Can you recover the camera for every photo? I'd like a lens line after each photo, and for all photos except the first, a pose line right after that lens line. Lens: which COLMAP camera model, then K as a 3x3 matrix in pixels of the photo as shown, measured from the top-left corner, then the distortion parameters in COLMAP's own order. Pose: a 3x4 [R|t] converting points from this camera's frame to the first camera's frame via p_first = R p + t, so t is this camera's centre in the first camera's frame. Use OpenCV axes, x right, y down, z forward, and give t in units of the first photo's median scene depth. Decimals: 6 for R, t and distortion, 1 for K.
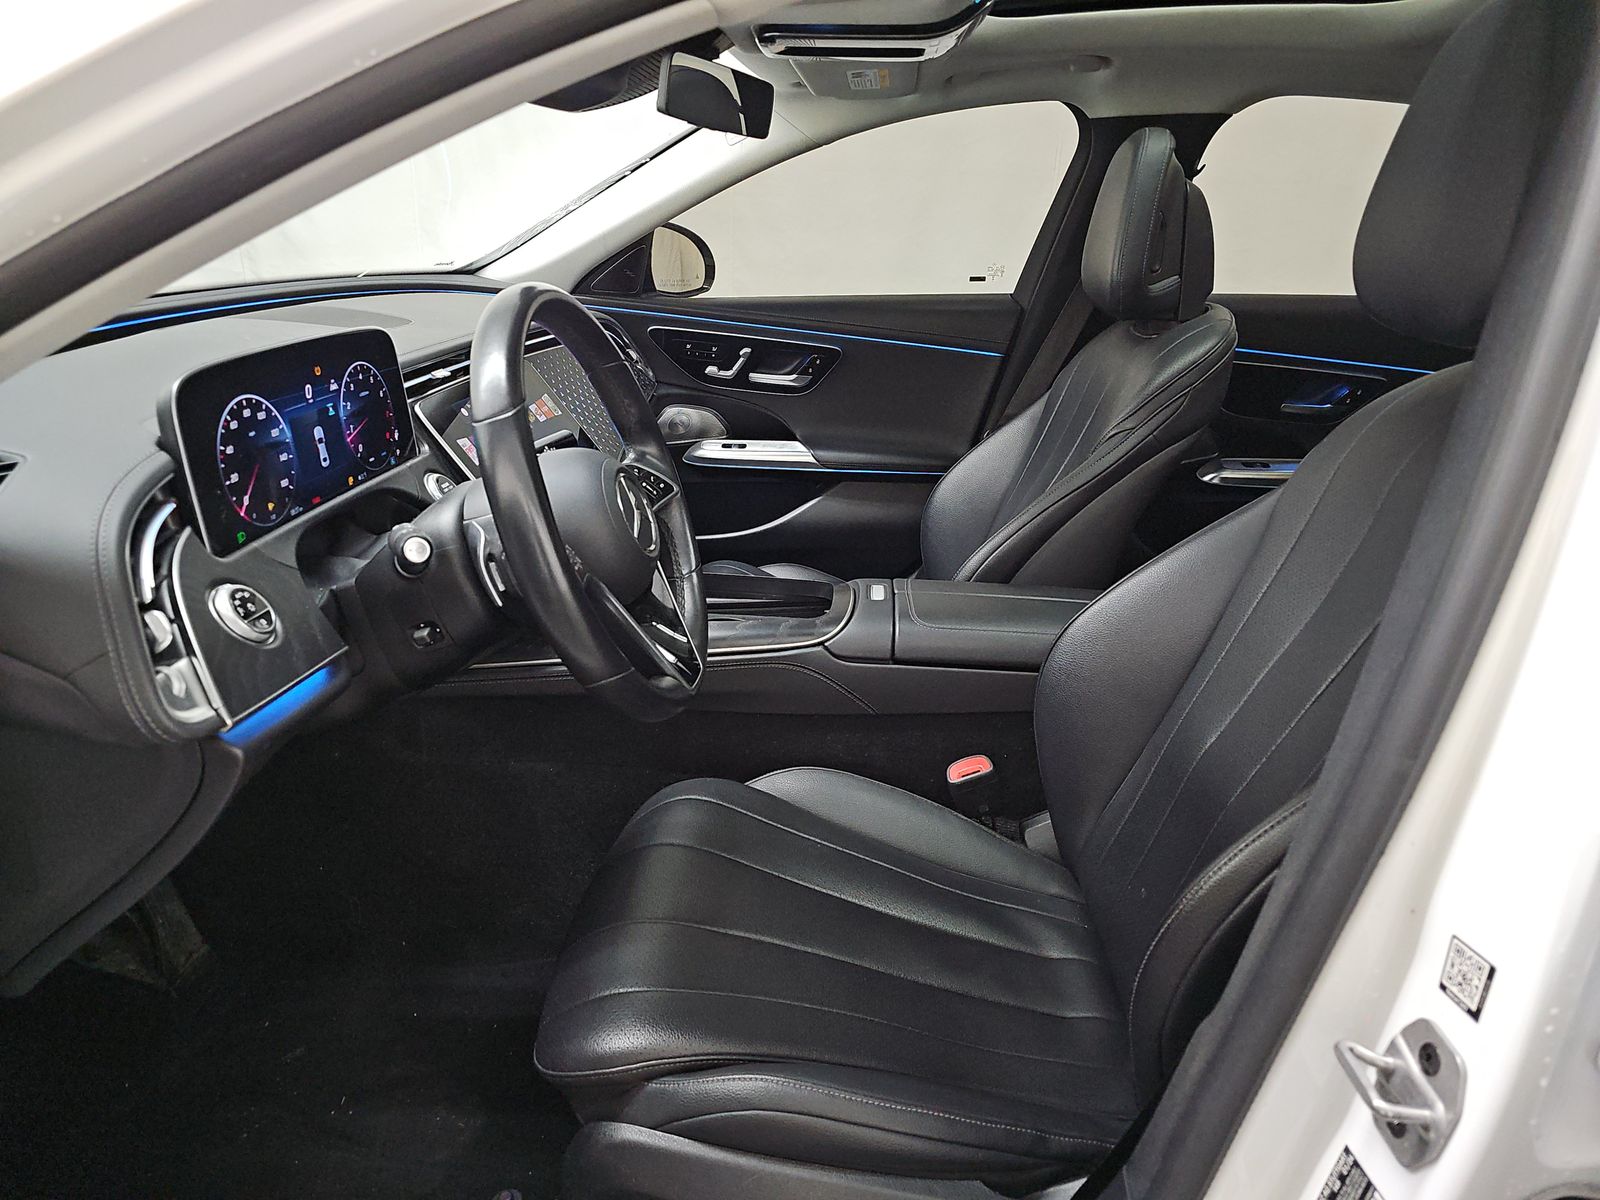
lens RADIAL K [[1064.2, 0, 796.5], [0, 1064.2, 600.2], [0, 0, 1]] dist [0.065353, -0.057080]
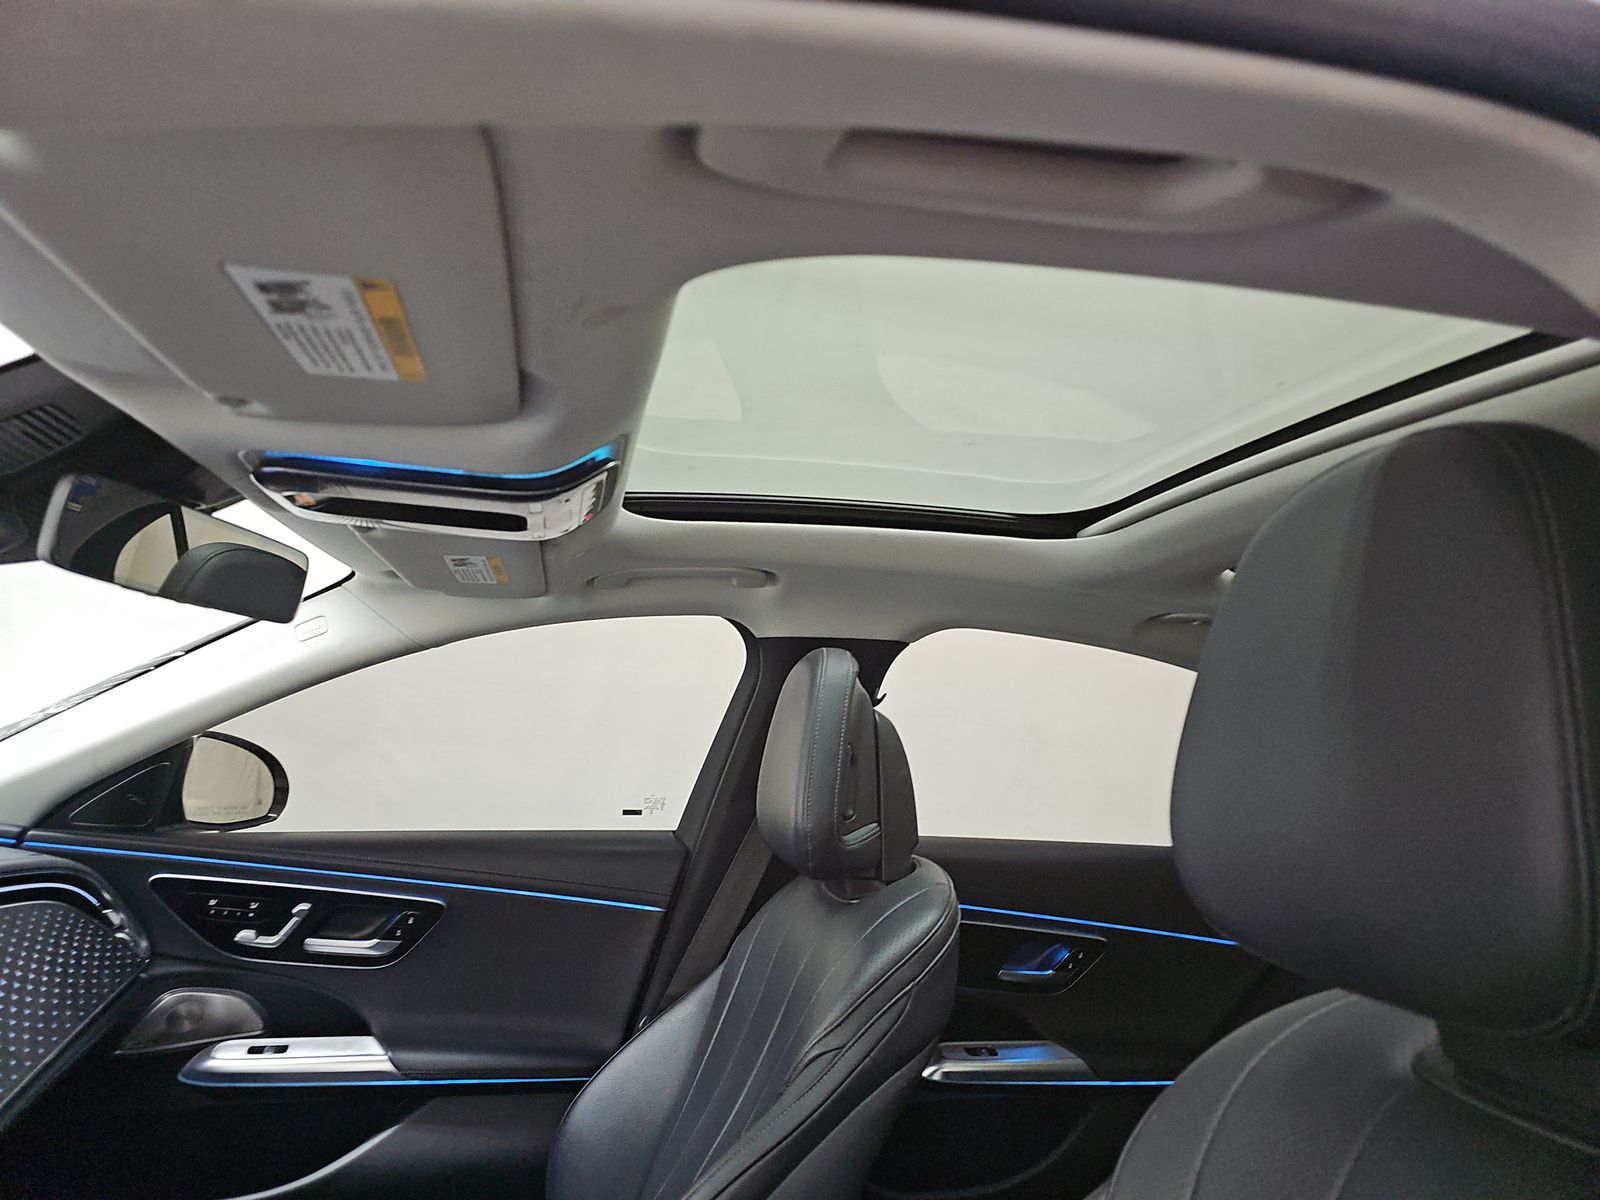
lens RADIAL K [[1071.2, 0, 800.0], [0, 1071.2, 600.0], [0, 0, 1]] dist [0.067647, -0.083761]
pose [[0.958837, 0.068690, 0.275524, 0.057830], [0.062203, 0.895924, -0.439830, -0.081978], [-0.277061, 0.438864, 0.854772, 0.213081]]
